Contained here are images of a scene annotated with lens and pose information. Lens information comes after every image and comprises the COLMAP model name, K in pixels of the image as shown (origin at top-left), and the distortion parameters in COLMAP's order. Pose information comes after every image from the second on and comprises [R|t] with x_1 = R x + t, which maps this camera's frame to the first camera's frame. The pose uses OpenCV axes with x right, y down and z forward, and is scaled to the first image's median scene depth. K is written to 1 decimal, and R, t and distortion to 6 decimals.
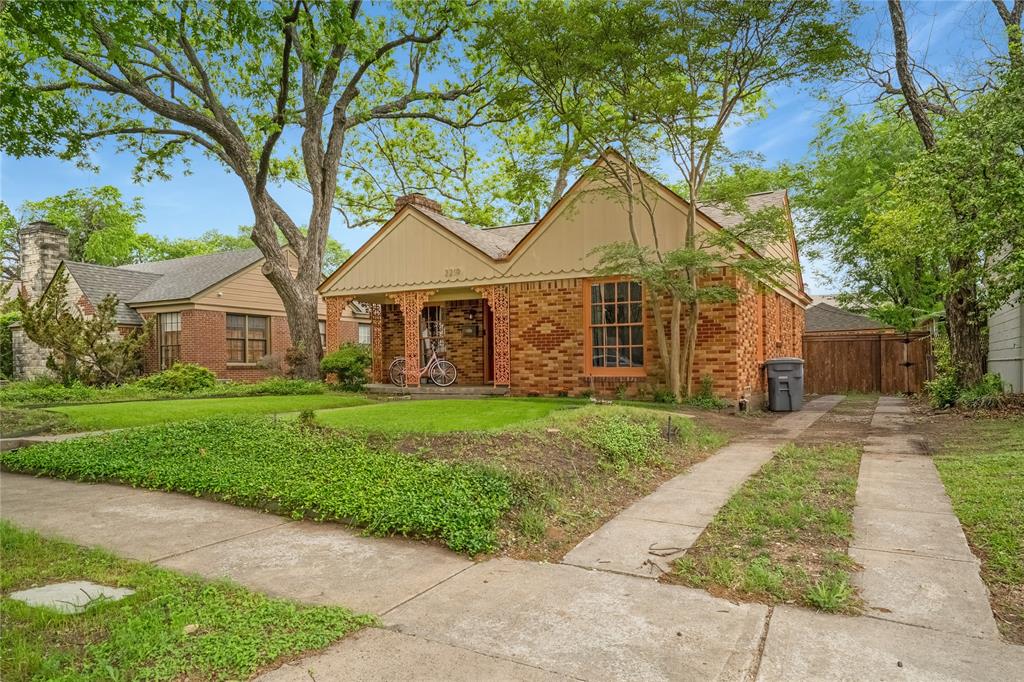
lens RADIAL K [[713.1, 0, 515.4], [0, 713.1, 328.6], [0, 0, 1]] dist [-0.007240, -0.001750]
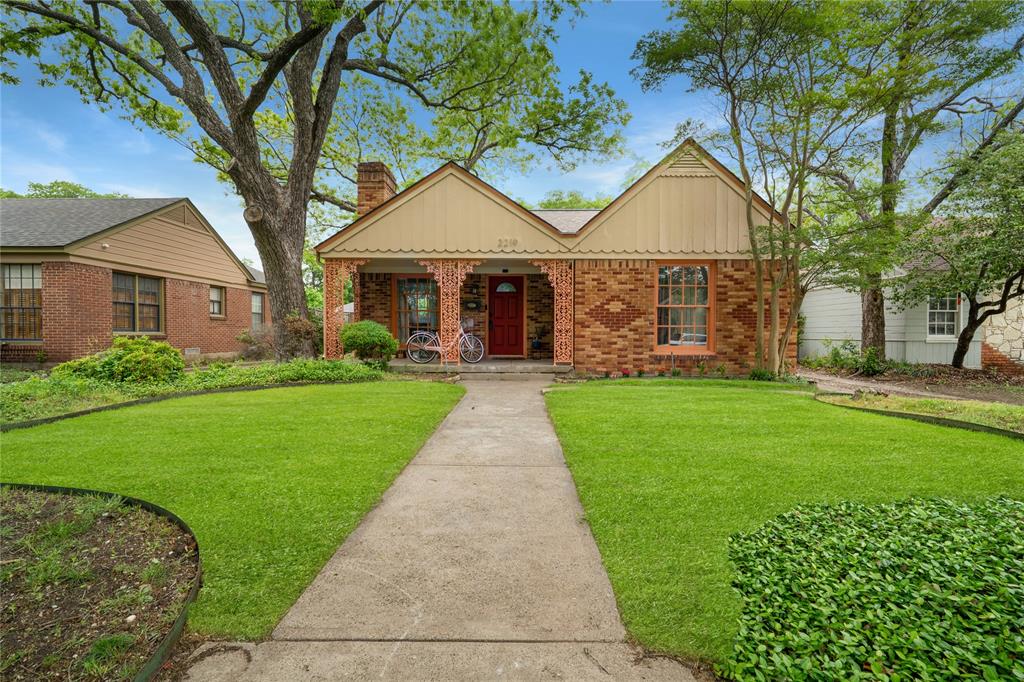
lens RADIAL K [[458.7, 0, 511.5], [0, 458.7, 322.9], [0, 0, 1]] dist [-0.001757, 0.000068]
pose [[0.878192, 0.022211, 0.477792, -0.388876], [-0.038163, 0.998990, 0.023705, 0.012648], [-0.476783, -0.039052, 0.878153, 0.488810]]
